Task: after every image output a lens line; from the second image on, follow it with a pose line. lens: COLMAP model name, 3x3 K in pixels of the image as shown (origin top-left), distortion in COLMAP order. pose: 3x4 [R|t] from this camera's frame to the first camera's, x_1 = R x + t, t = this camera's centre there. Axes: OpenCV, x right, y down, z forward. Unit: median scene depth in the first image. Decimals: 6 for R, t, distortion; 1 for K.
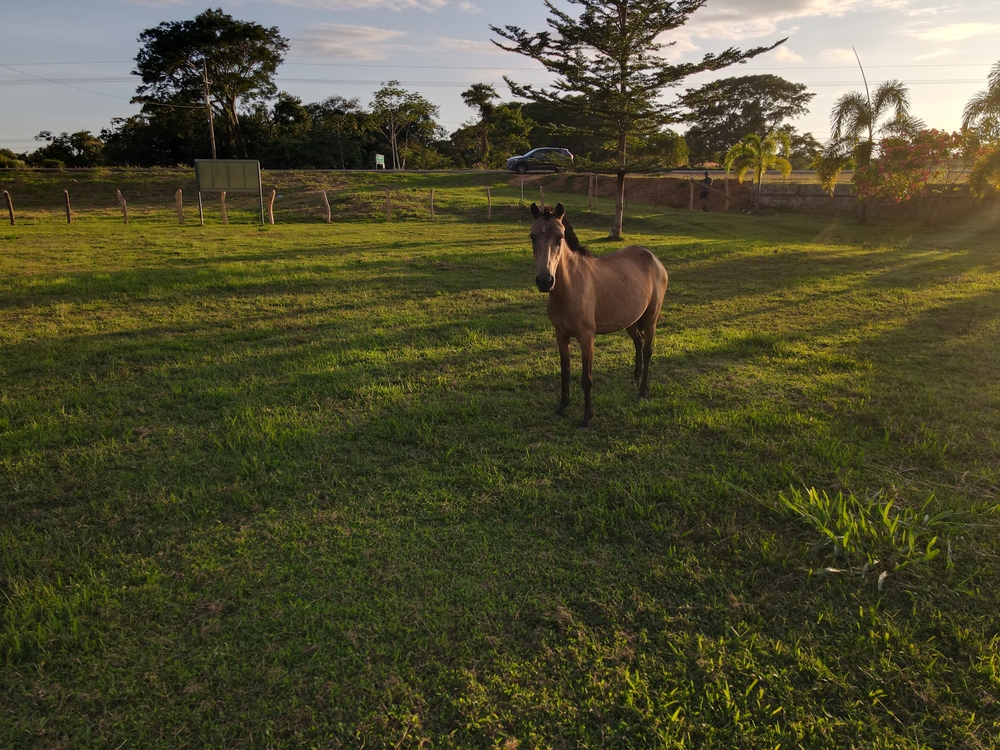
lens RADIAL K [[724.7, 0, 498.0], [0, 724.7, 375.0], [0, 0, 1]] dist [0.013356, 0.002420]
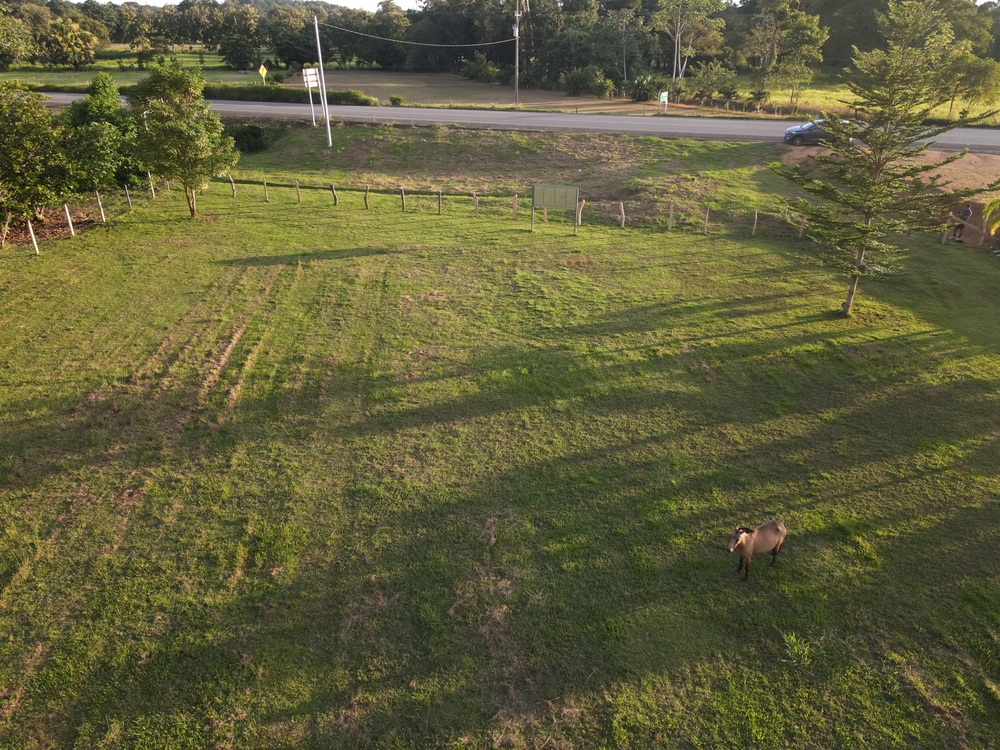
lens RADIAL K [[724.7, 0, 500.2], [0, 724.7, 376.9], [0, 0, 1]] dist [0.013356, 0.002420]
pose [[0.941611, 0.148869, -0.302004, -0.008501], [-0.087061, 0.974092, 0.208720, -0.200296], [0.325252, -0.170241, 0.930177, -0.311438]]
